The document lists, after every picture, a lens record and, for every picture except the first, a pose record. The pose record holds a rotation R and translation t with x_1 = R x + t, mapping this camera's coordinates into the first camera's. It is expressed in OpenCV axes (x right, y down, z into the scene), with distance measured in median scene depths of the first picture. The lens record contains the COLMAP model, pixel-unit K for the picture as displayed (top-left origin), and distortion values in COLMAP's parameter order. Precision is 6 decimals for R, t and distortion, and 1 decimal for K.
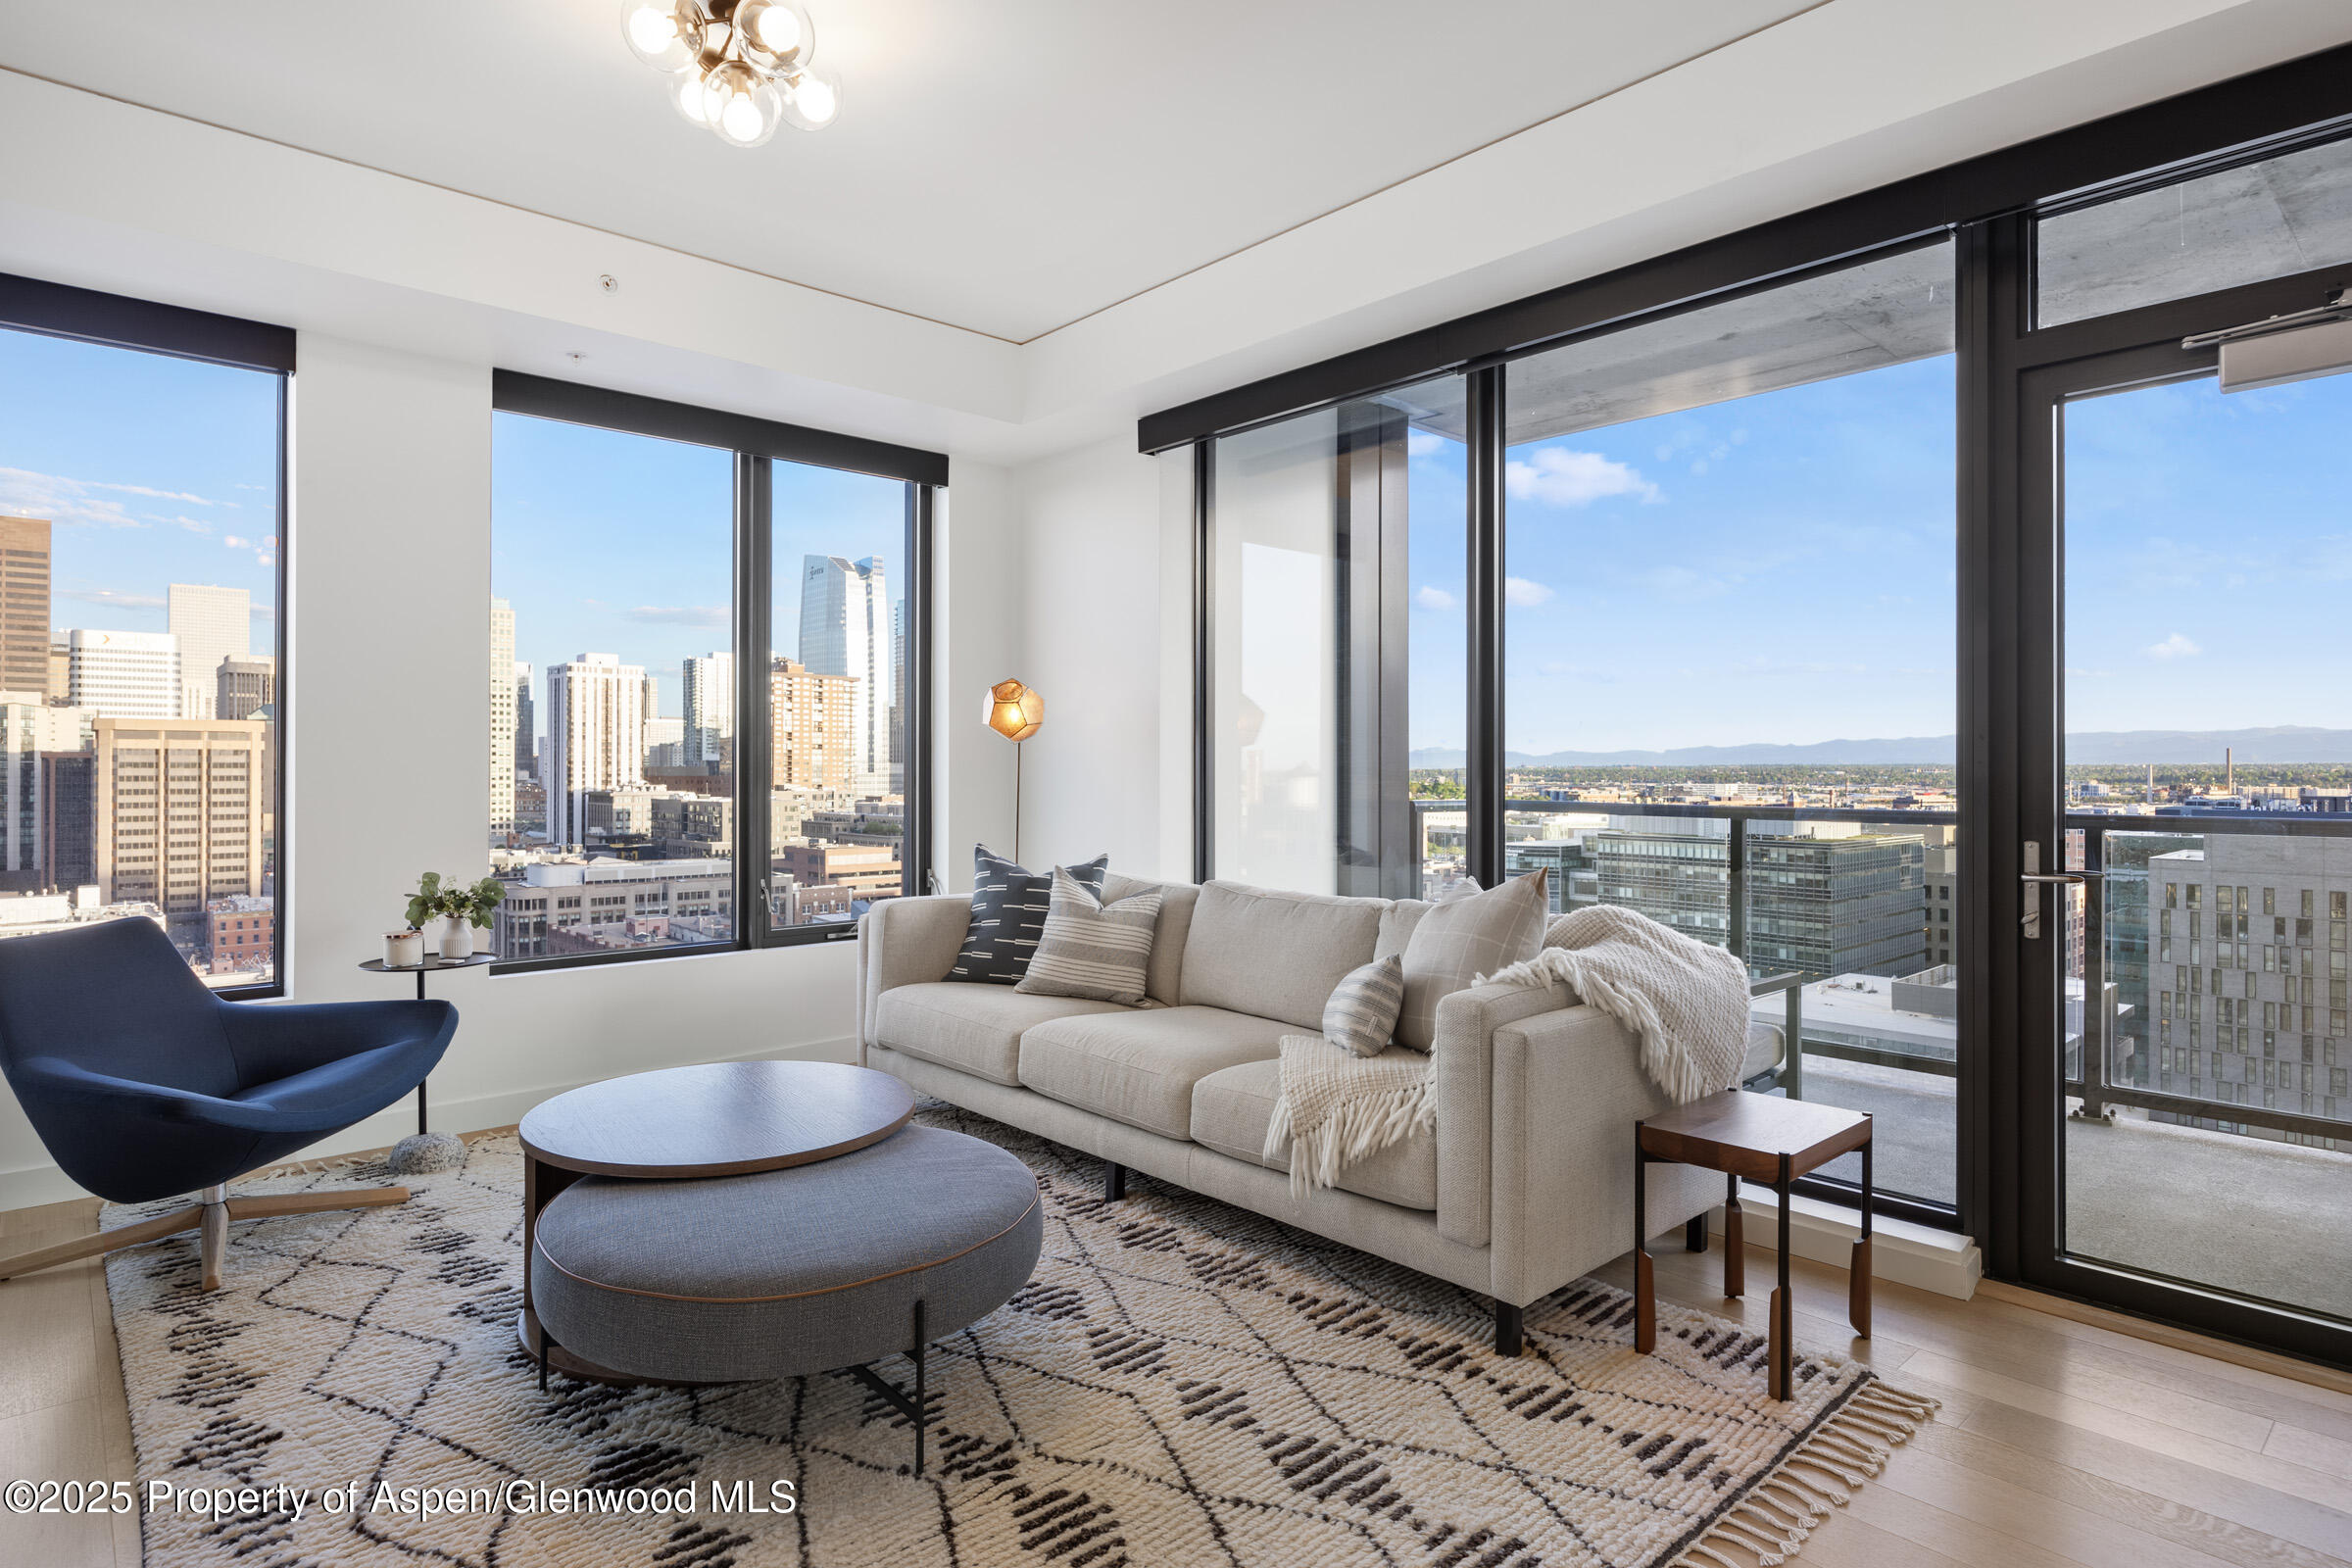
lens RADIAL K [[1256.8, 0, 1173.0], [0, 1256.8, 767.5], [0, 0, 1]] dist [-0.002485, -0.001369]
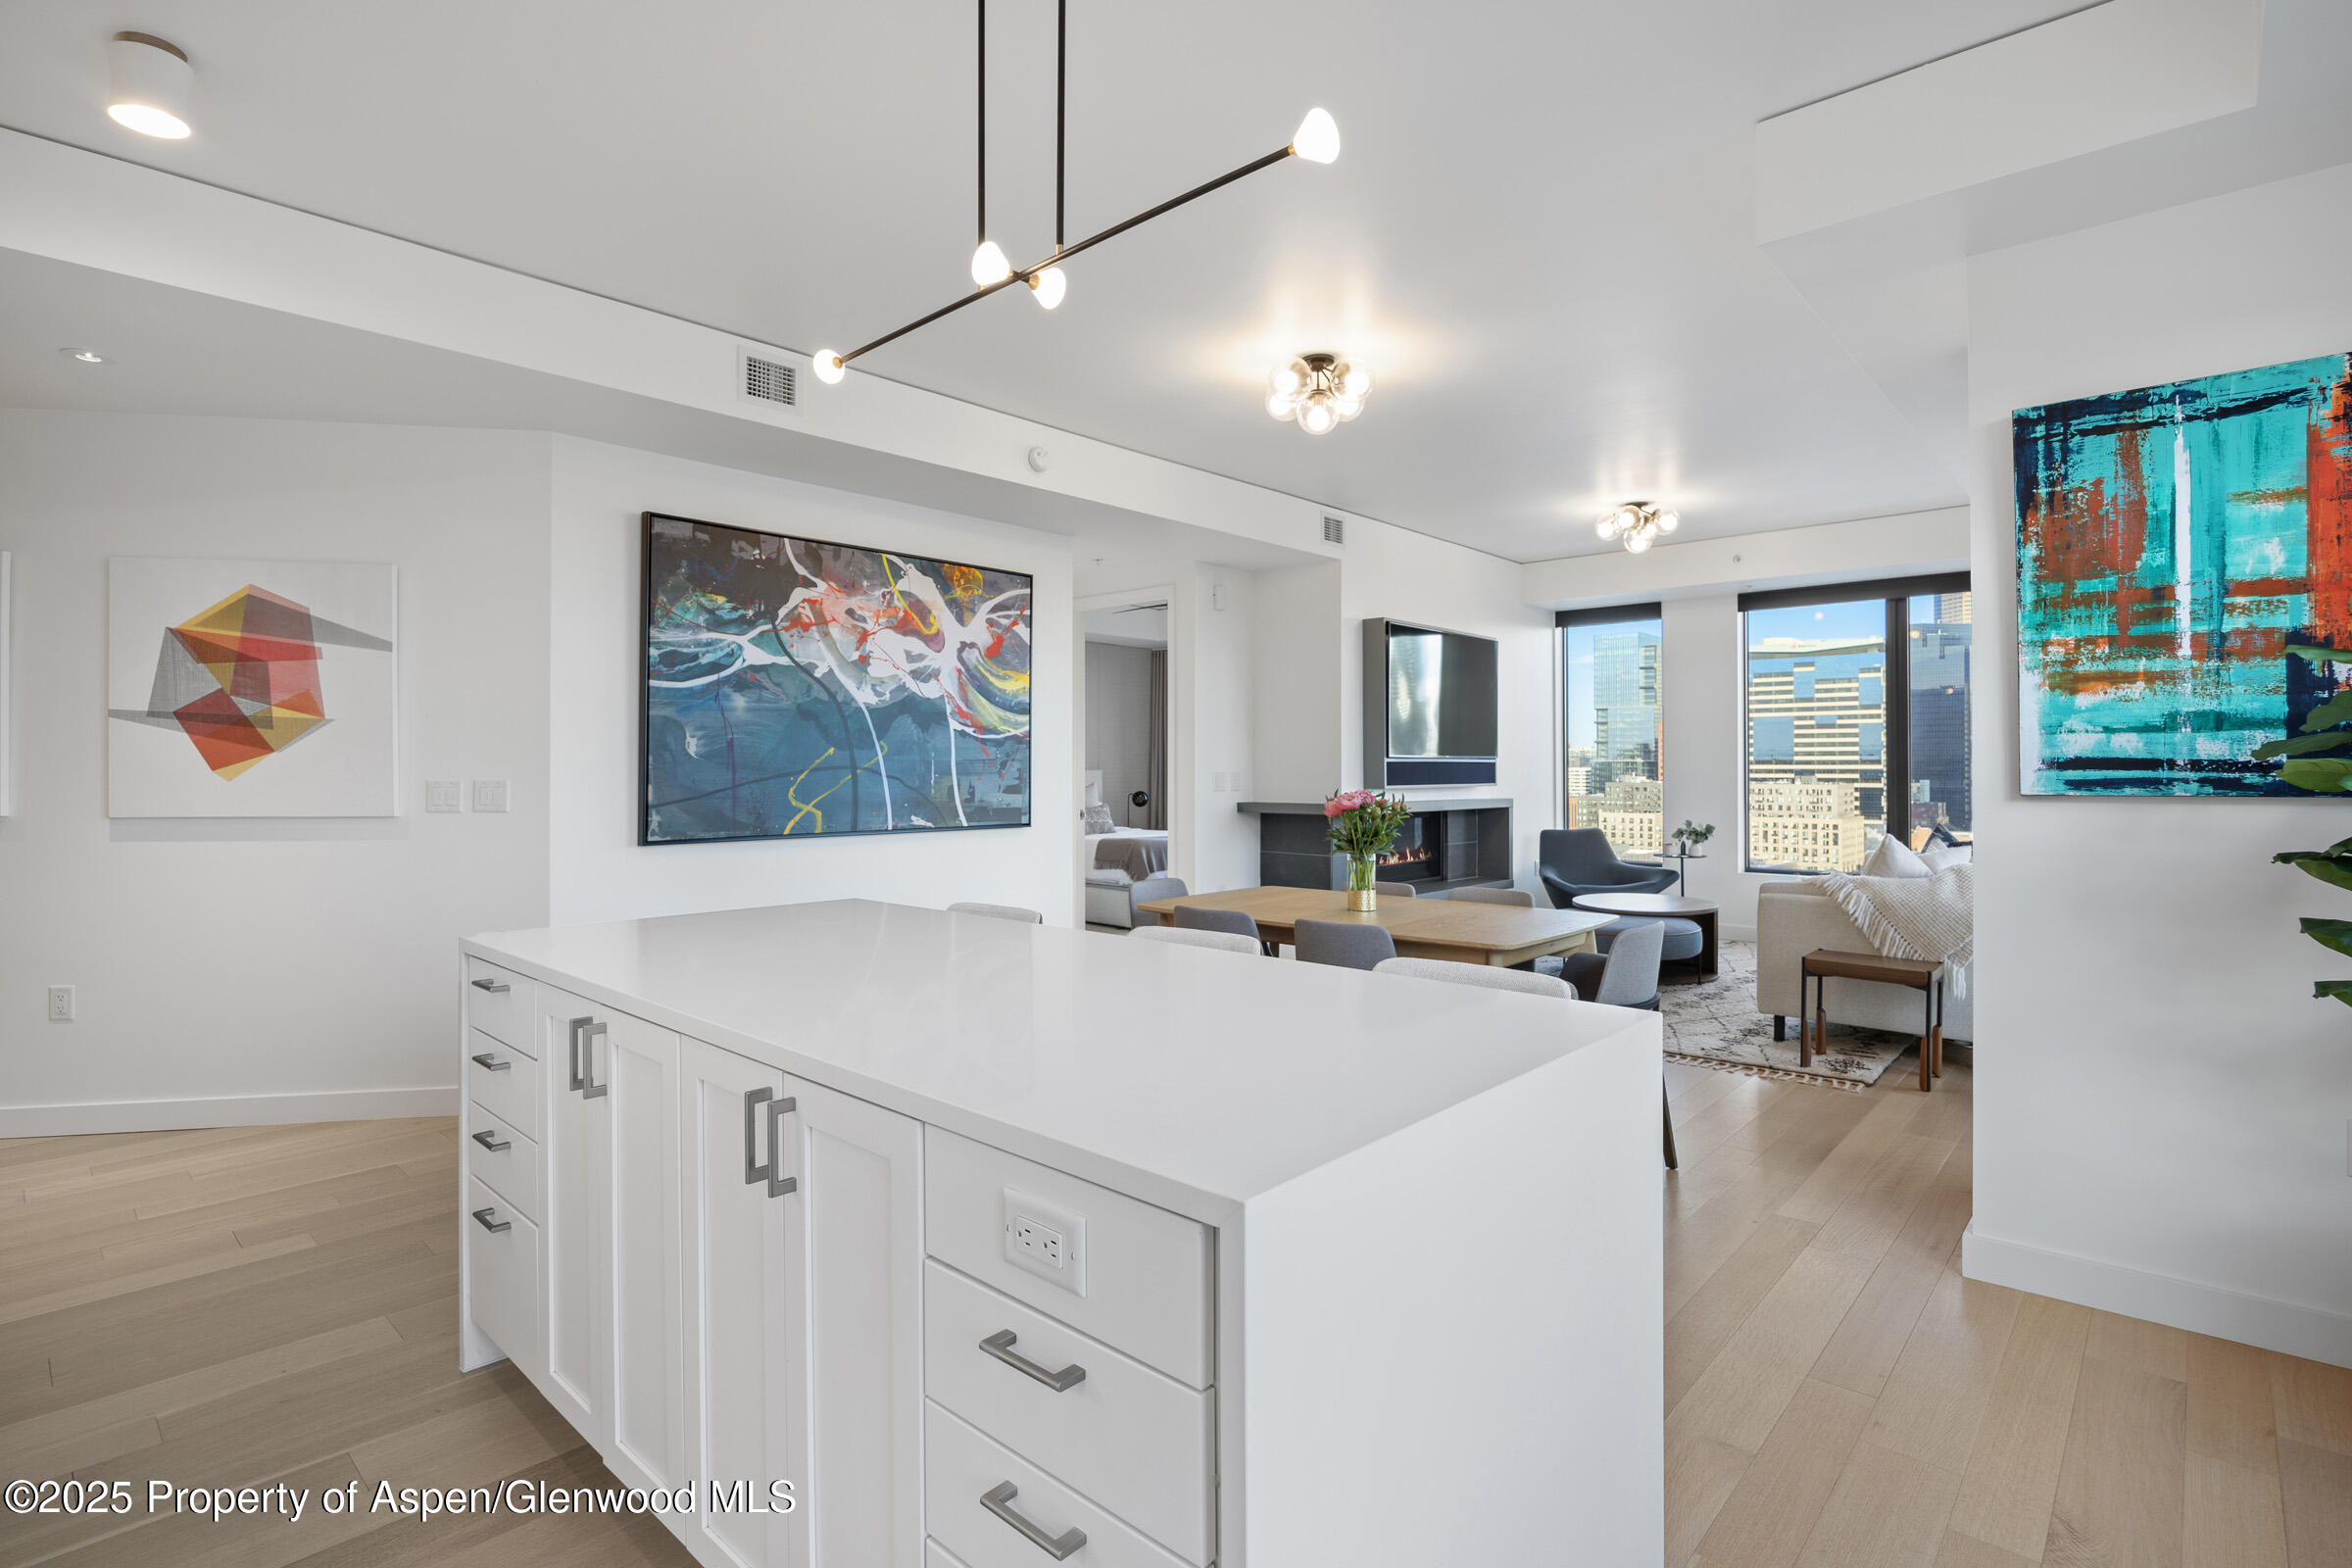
lens RADIAL K [[1142.3, 0, 1176.1], [0, 1142.3, 774.3], [0, 0, 1]] dist [-0.010149, 0.000577]
pose [[0.096530, 0.003034, -0.995325, 1.528874], [0.004968, 0.999981, 0.003530, -0.018164], [0.995318, -0.005285, 0.096513, -0.192849]]
